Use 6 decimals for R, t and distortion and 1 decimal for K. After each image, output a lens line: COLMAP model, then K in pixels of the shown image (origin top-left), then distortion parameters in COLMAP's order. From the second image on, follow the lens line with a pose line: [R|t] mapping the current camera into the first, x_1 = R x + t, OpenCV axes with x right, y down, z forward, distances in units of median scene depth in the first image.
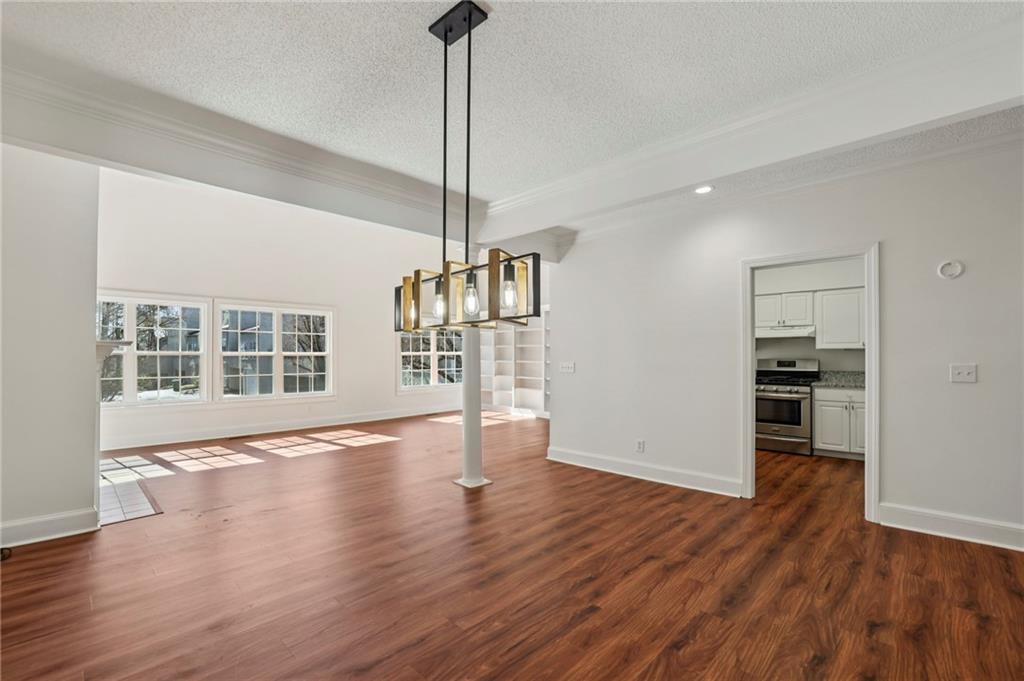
lens RADIAL K [[446.8, 0, 511.2], [0, 446.8, 350.3], [0, 0, 1]] dist [-0.046437, 0.016908]
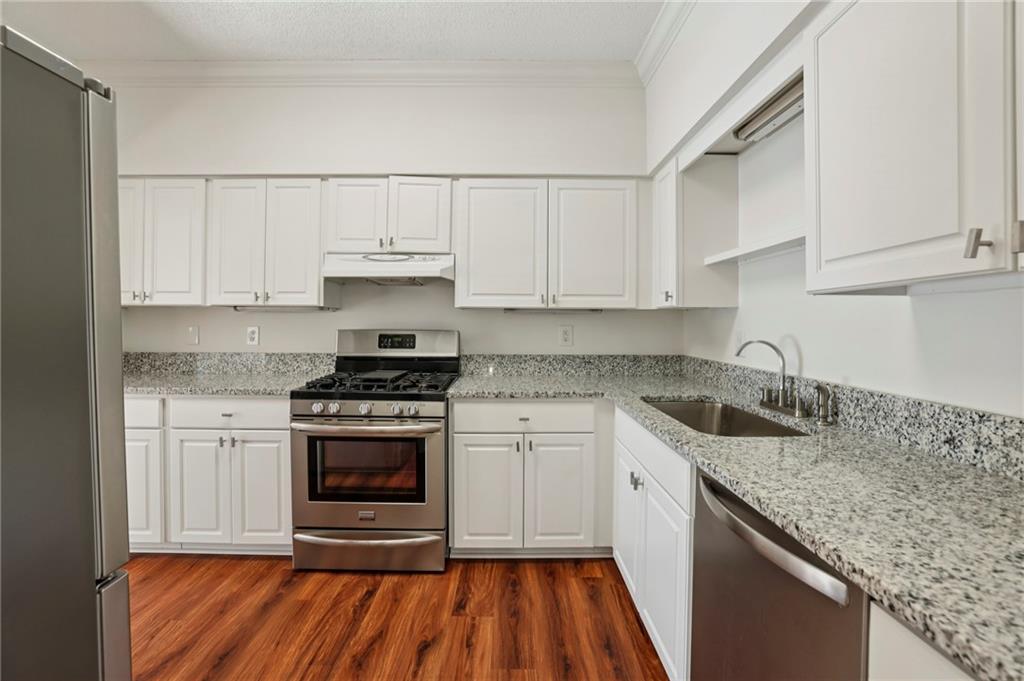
lens RADIAL K [[442.9, 0, 509.7], [0, 442.9, 334.1], [0, 0, 1]] dist [-0.048395, 0.016612]
pose [[0.721652, -0.005777, 0.692232, 0.732970], [-0.014457, 0.999621, 0.023415, 0.021108], [-0.692105, -0.026905, 0.721295, 1.101410]]
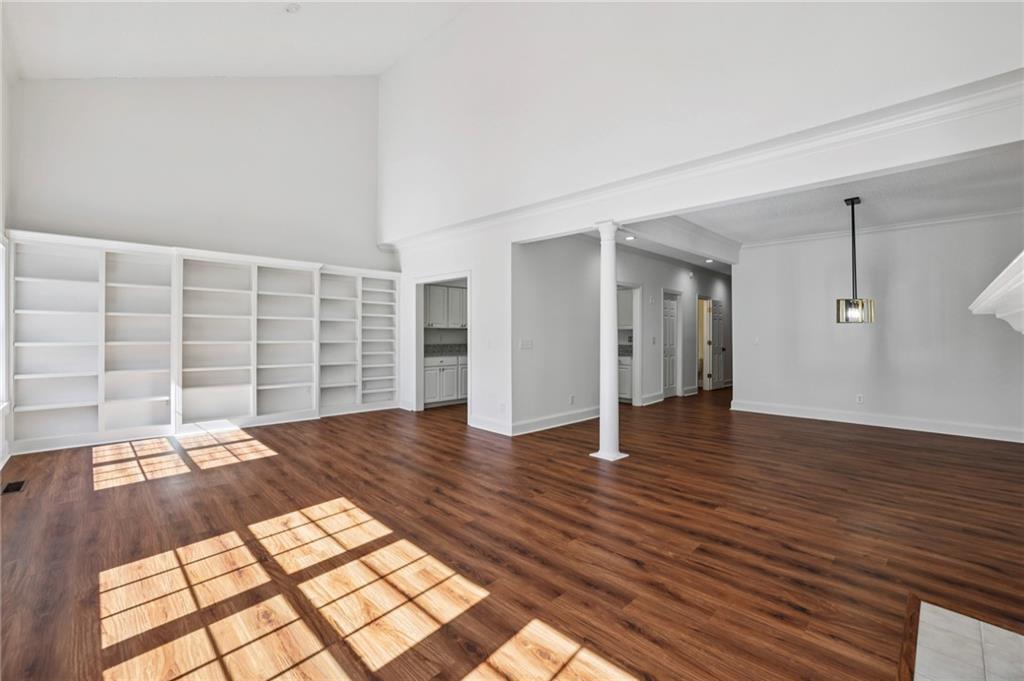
lens RADIAL K [[442.9, 0, 509.7], [0, 442.9, 334.1], [0, 0, 1]] dist [-0.048395, 0.016612]
pose [[0.033655, 0.002372, 0.999431, -1.464917], [-0.014598, 0.999892, -0.001882, 0.029939], [-0.999327, -0.014526, 0.033686, 1.612395]]
